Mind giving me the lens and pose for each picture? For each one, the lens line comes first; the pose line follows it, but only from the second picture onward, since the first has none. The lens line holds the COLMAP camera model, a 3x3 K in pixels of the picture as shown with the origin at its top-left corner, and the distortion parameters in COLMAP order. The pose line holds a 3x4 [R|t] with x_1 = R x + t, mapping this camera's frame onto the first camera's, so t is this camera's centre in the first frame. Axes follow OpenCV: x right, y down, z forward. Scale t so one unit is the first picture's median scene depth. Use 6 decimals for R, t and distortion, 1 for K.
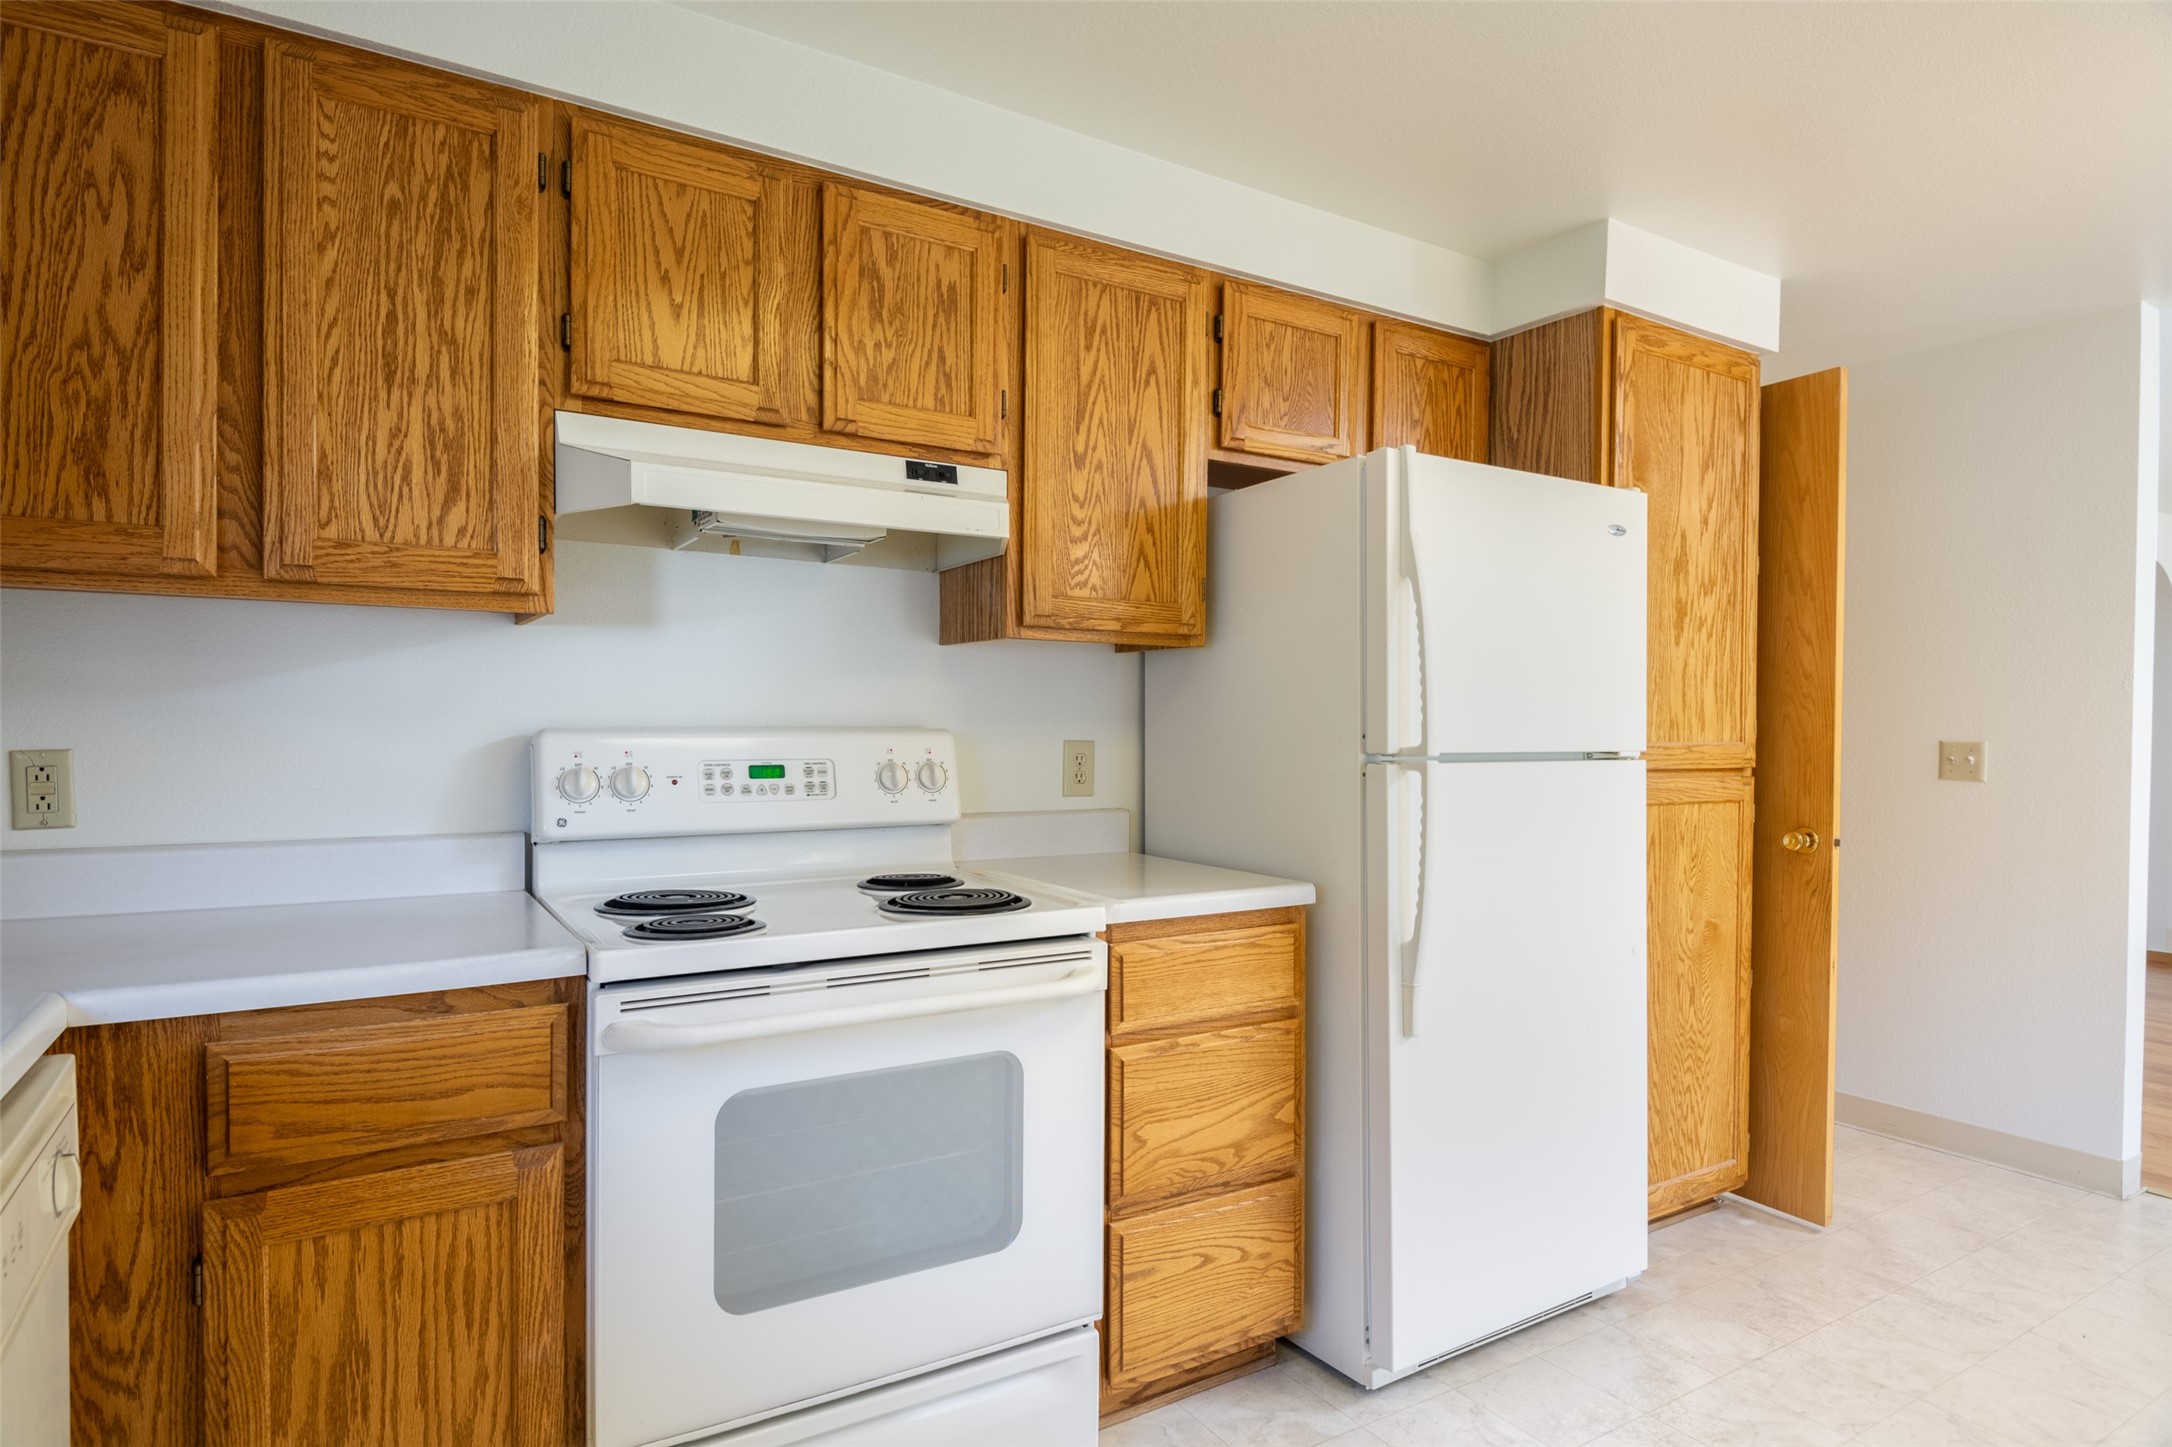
lens RADIAL K [[1189.8, 0, 1082.3], [0, 1189.8, 741.9], [0, 0, 1]] dist [0.026534, -0.026378]
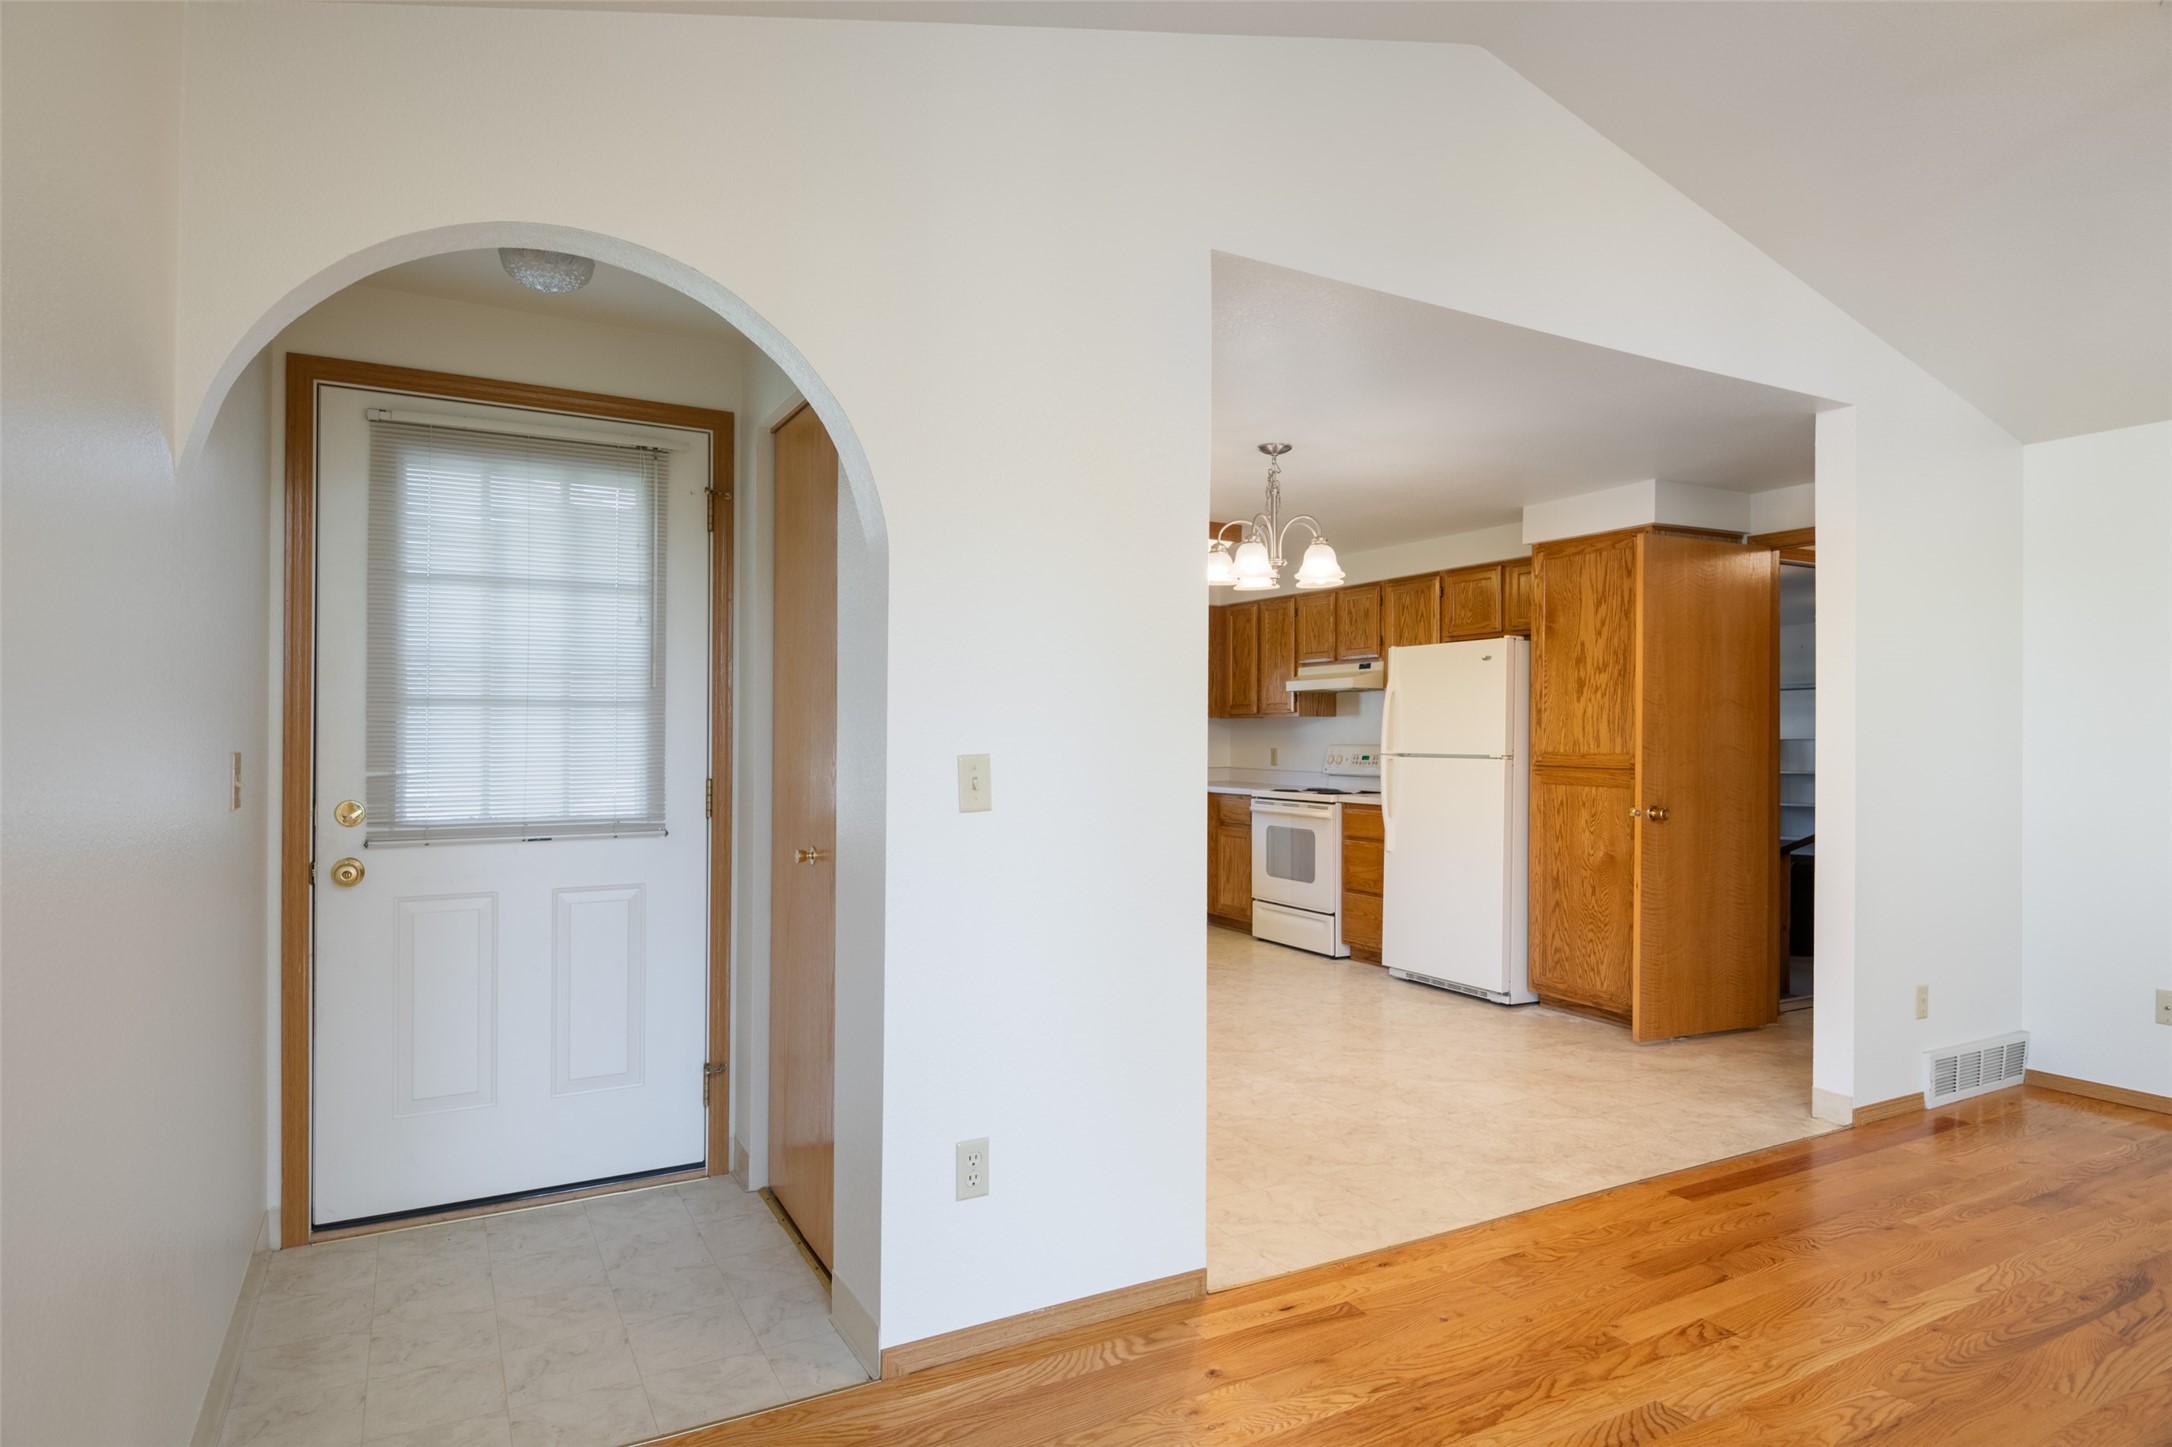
lens RADIAL K [[1254.3, 0, 1108.0], [0, 1254.3, 717.9], [0, 0, 1]] dist [0.012367, -0.011960]
pose [[-0.029208, -0.020536, -0.999362, 3.689869], [-0.020449, 0.999592, -0.019944, 0.000151], [0.999364, 0.019853, -0.029616, 0.455575]]
